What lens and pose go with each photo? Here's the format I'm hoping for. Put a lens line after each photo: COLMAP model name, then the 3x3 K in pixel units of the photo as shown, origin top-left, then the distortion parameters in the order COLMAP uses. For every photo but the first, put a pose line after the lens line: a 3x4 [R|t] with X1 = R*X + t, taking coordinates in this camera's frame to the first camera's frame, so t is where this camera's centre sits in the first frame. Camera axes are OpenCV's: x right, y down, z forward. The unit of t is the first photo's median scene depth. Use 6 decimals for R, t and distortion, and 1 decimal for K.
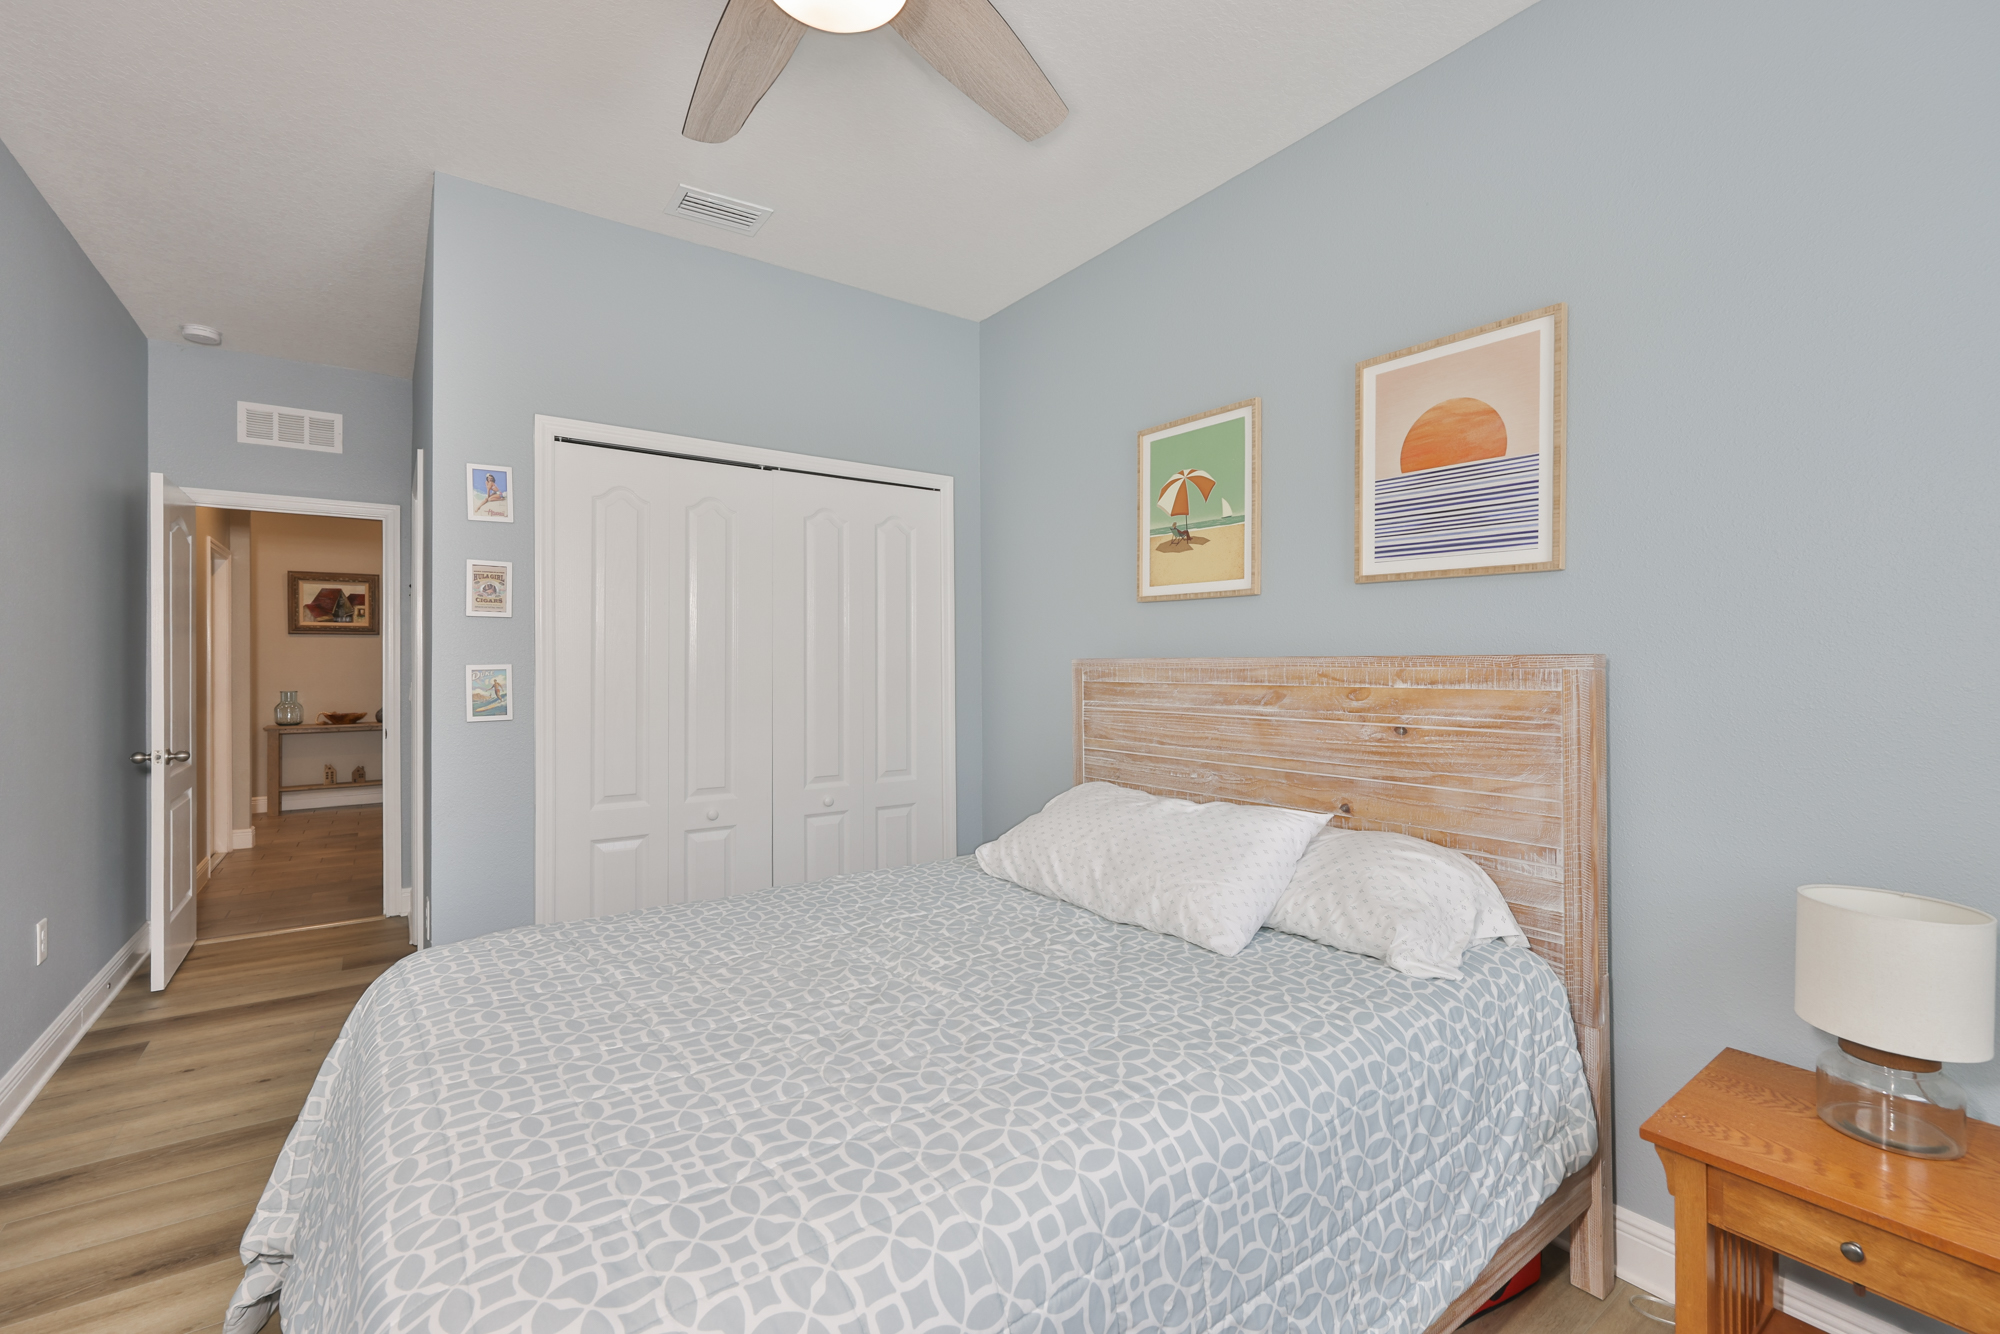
lens RADIAL K [[842.0, 0, 995.1], [0, 842.0, 662.6], [0, 0, 1]] dist [-0.002754, -0.000249]
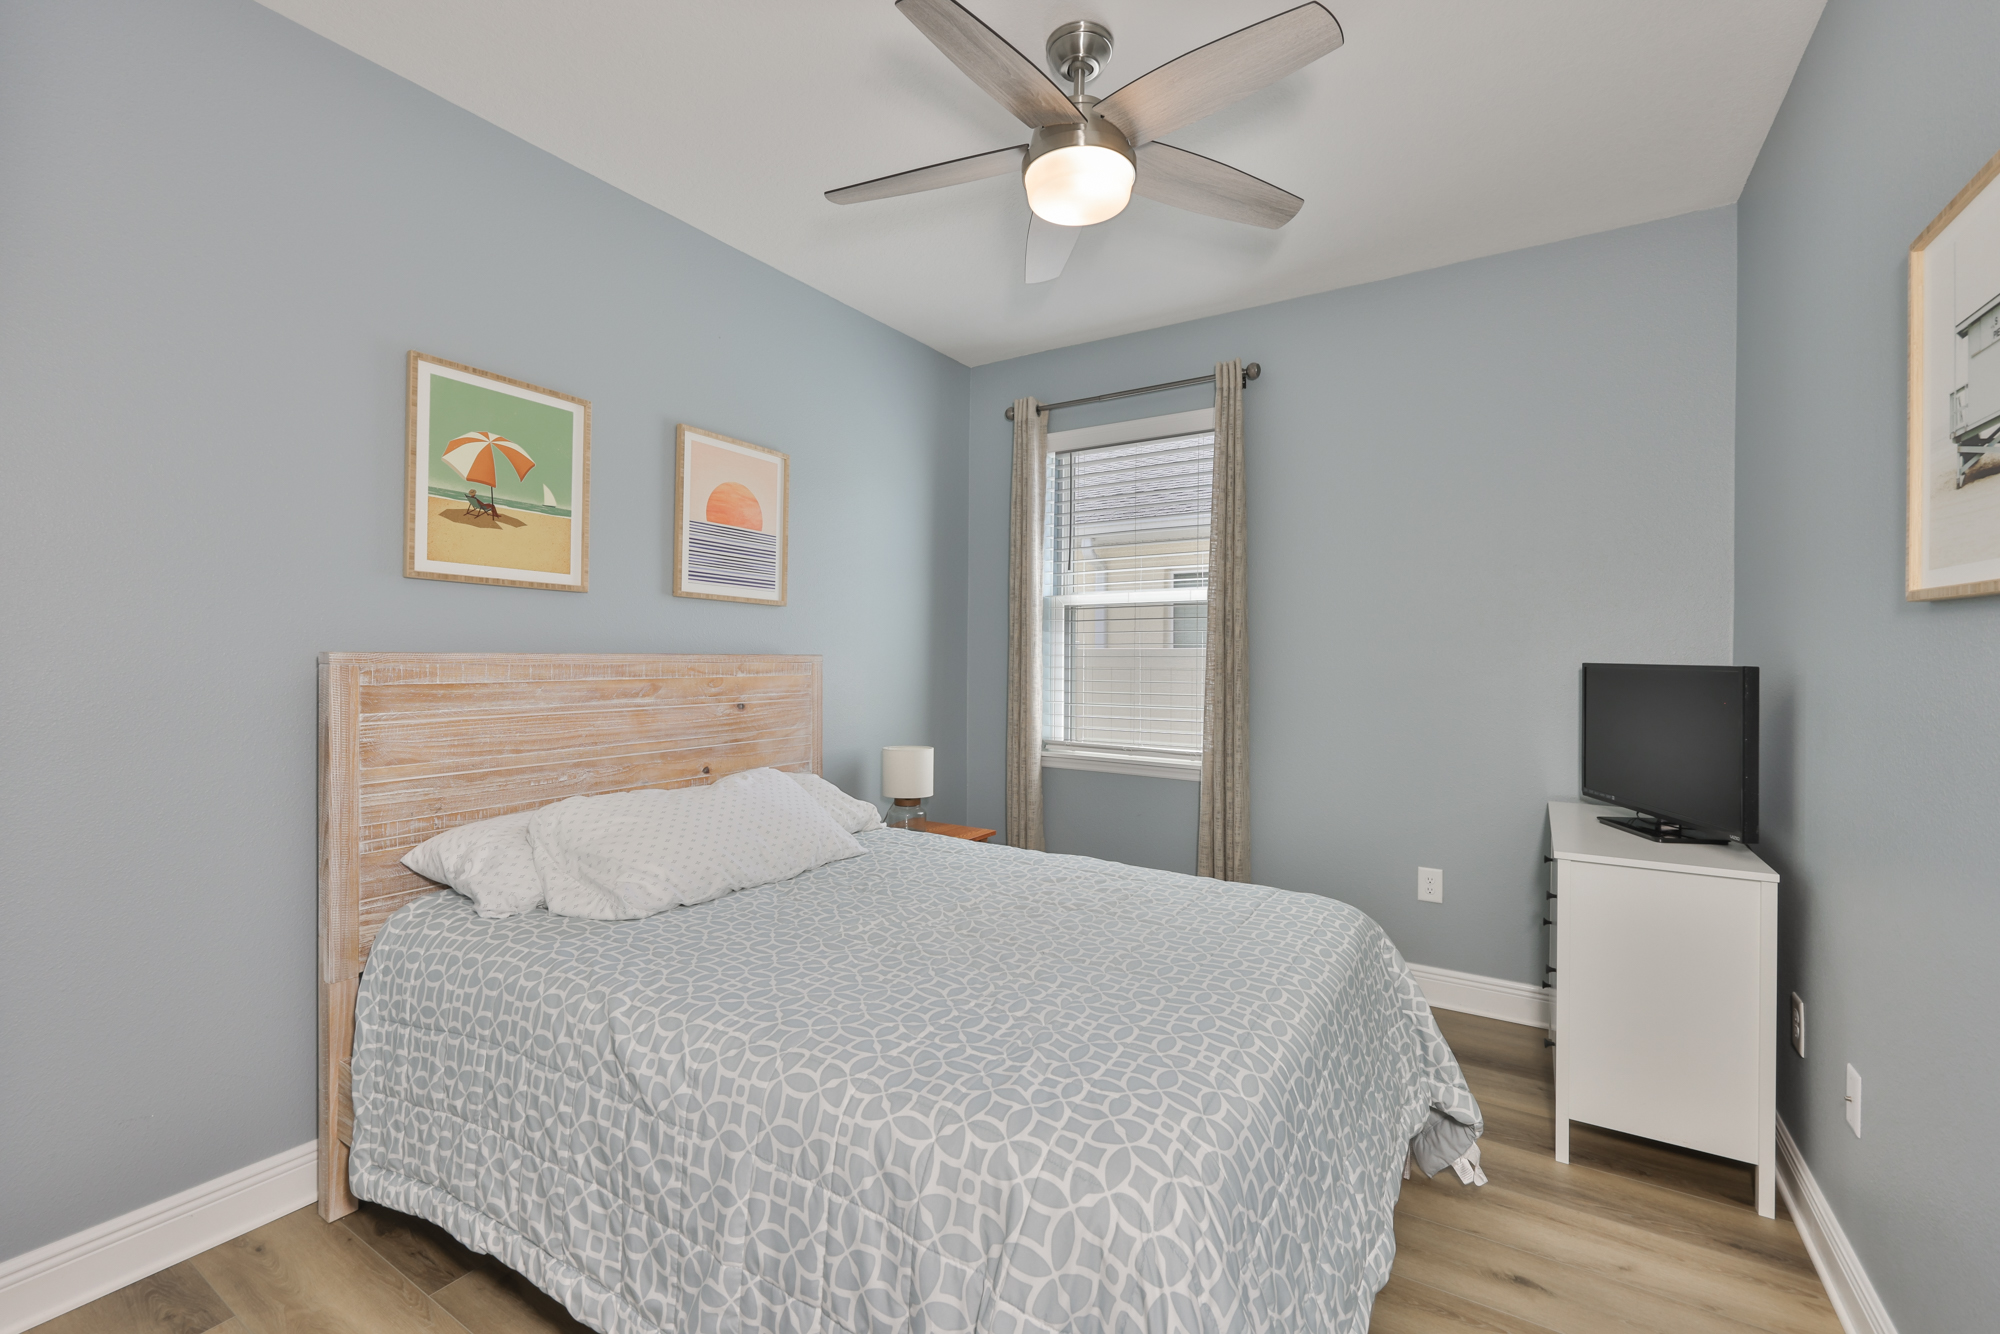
lens RADIAL K [[842.0, 0, 995.1], [0, 842.0, 662.6], [0, 0, 1]] dist [-0.002754, -0.000249]
pose [[-0.363452, -0.004081, 0.931604, -0.813848], [-0.003690, 0.999989, 0.002941, 0.000087], [-0.931606, -0.002369, -0.363463, 0.891044]]
